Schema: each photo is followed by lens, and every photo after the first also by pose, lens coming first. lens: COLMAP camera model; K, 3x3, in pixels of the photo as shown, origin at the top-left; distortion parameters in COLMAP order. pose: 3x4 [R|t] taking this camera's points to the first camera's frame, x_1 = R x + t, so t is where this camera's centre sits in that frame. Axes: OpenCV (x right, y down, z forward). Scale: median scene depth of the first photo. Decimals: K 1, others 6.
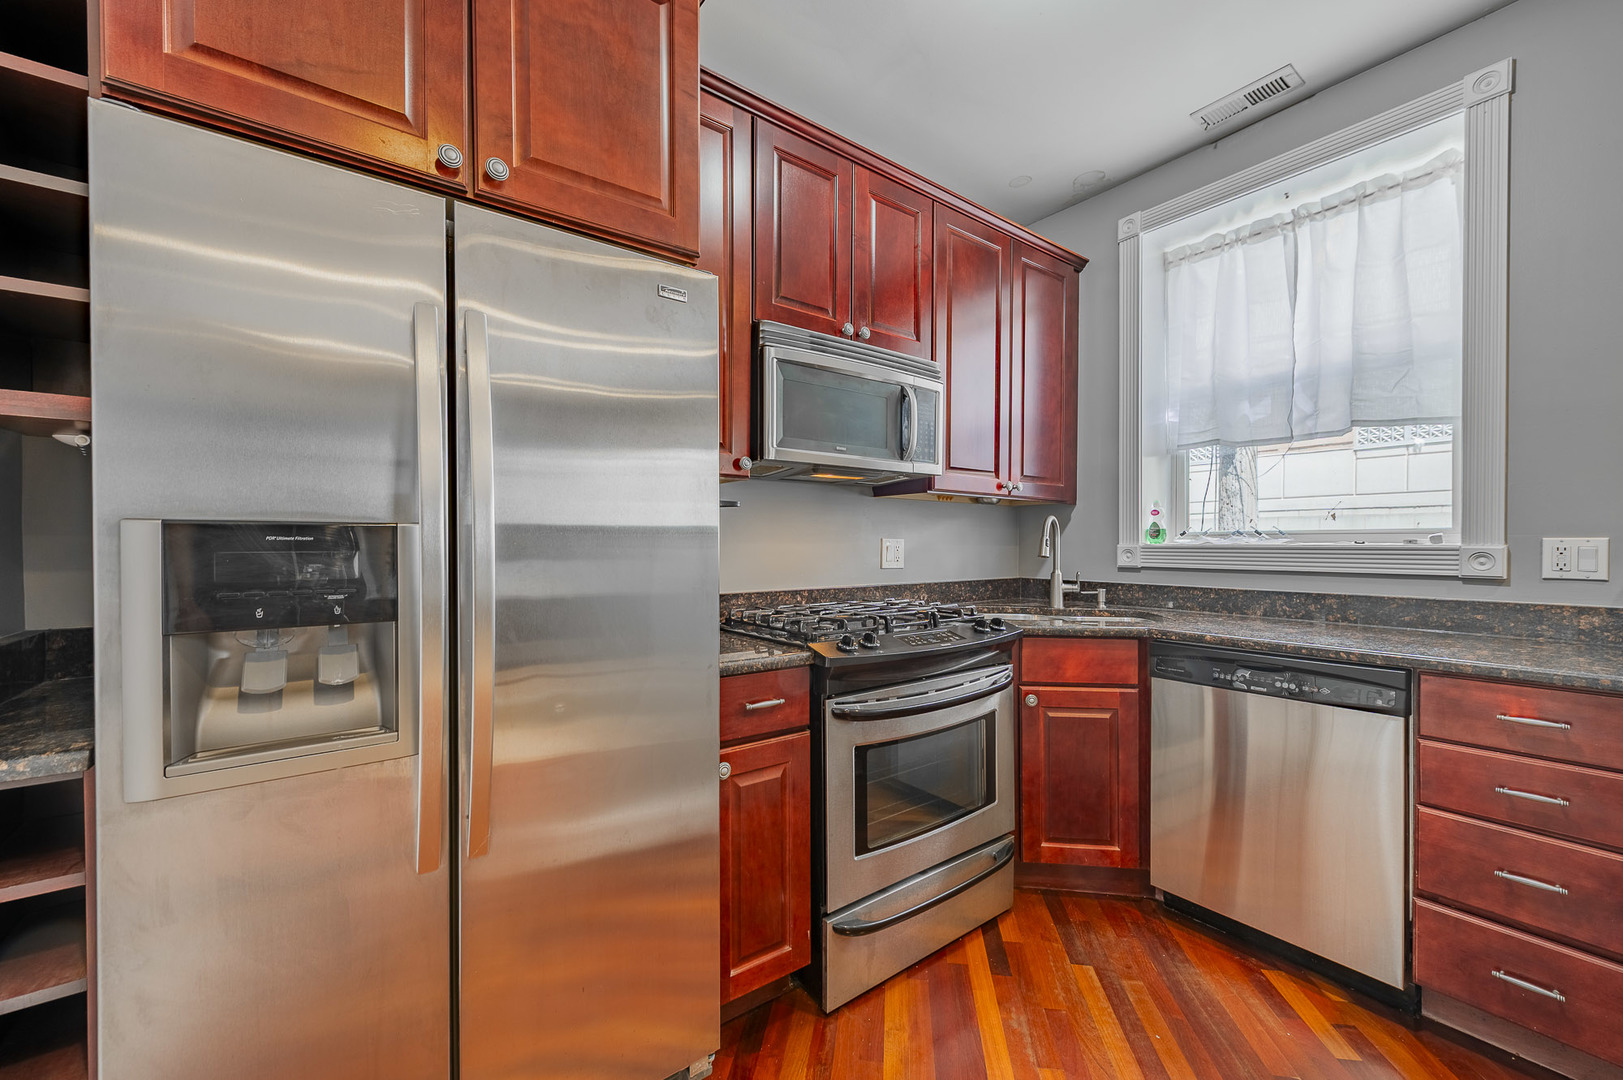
lens RADIAL K [[626.8, 0, 806.7], [0, 626.8, 542.0], [0, 0, 1]] dist [0.003284, 0.000276]
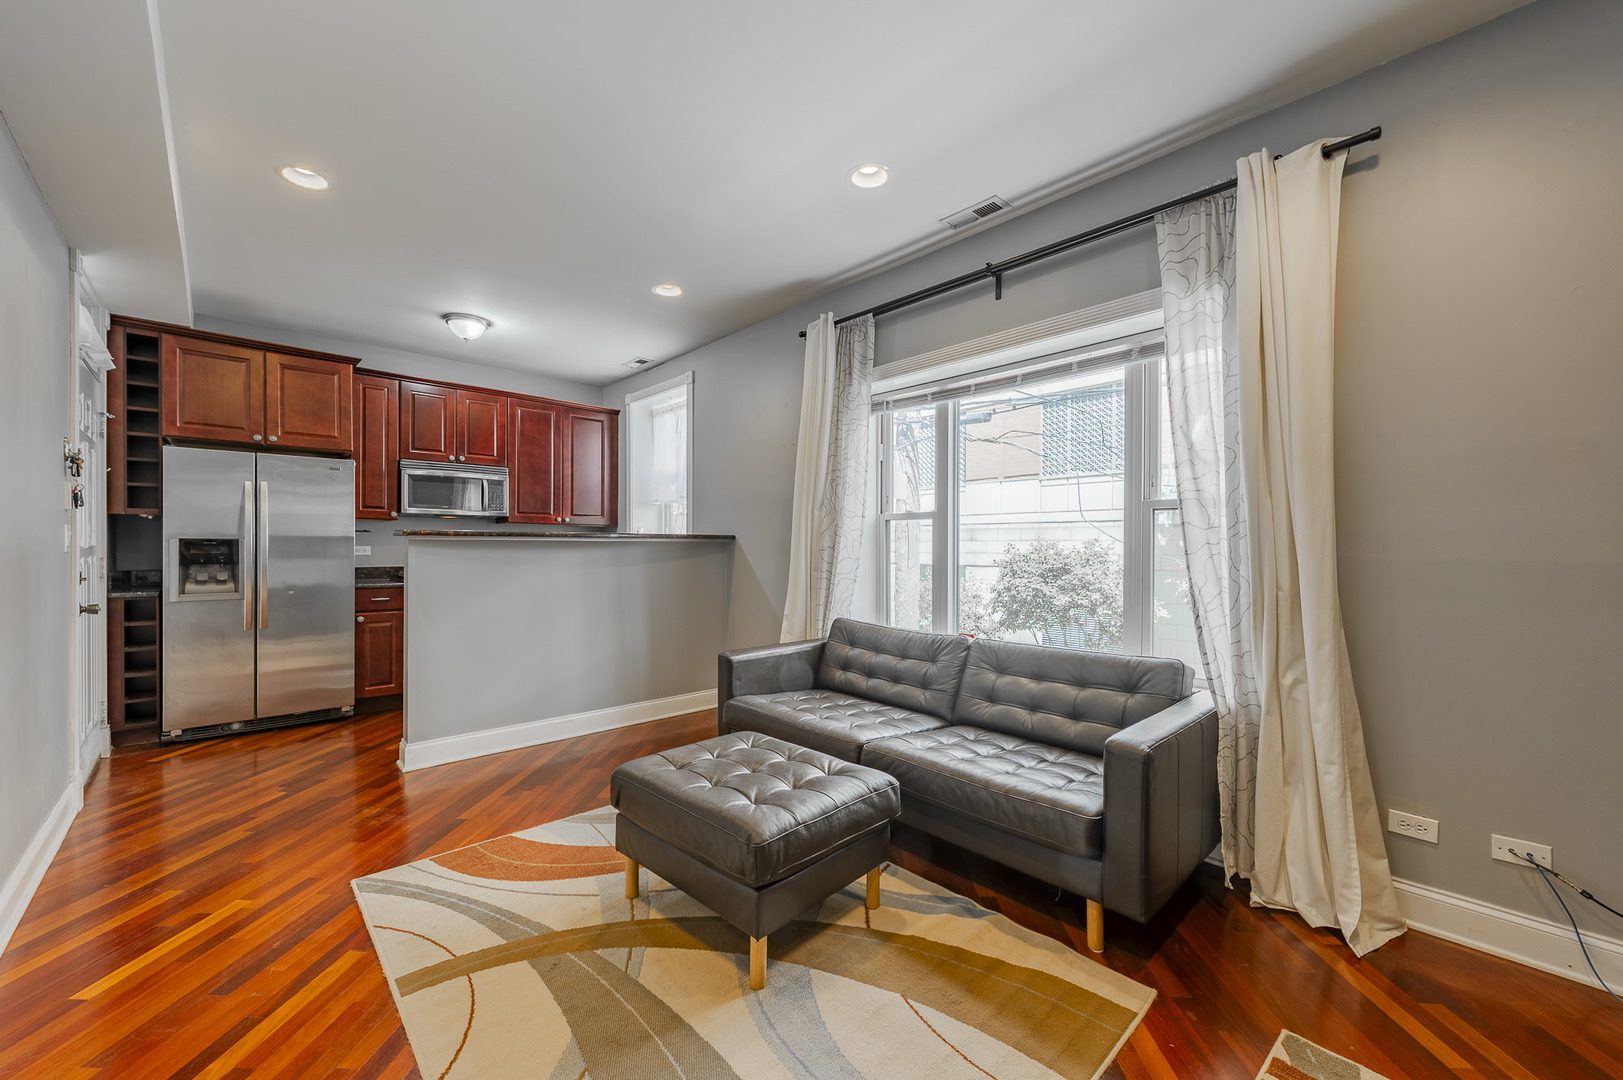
lens RADIAL K [[626.8, 0, 810.2], [0, 626.8, 543.5], [0, 0, 1]] dist [0.003284, 0.000276]
pose [[0.992917, 0.002530, 0.118787, 1.920470], [-0.001834, 0.999981, -0.005965, 0.009450], [-0.118800, 0.005705, 0.992902, -2.632149]]
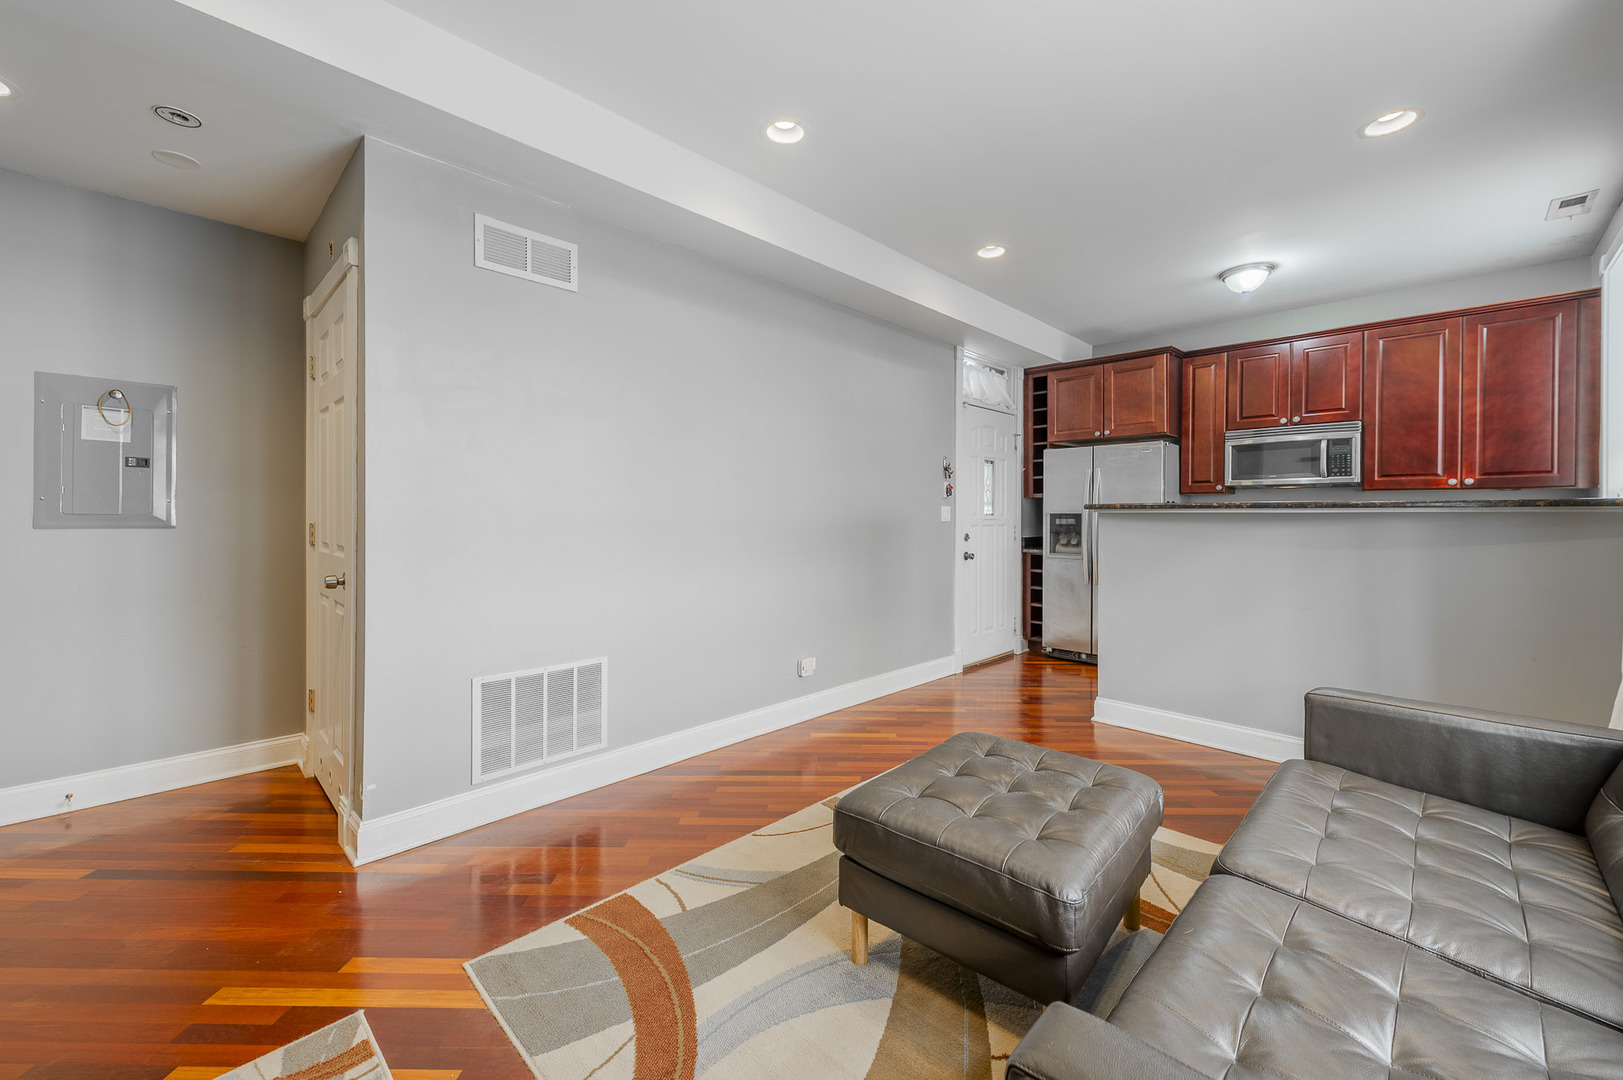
lens RADIAL K [[626.8, 0, 801.5], [0, 626.8, 511.1], [0, 0, 1]] dist [0.003284, 0.000276]
pose [[0.165802, -0.009391, -0.986114, 3.205247], [-0.004285, 0.999938, -0.010243, 0.007569], [0.986150, 0.005924, 0.165751, -1.679947]]
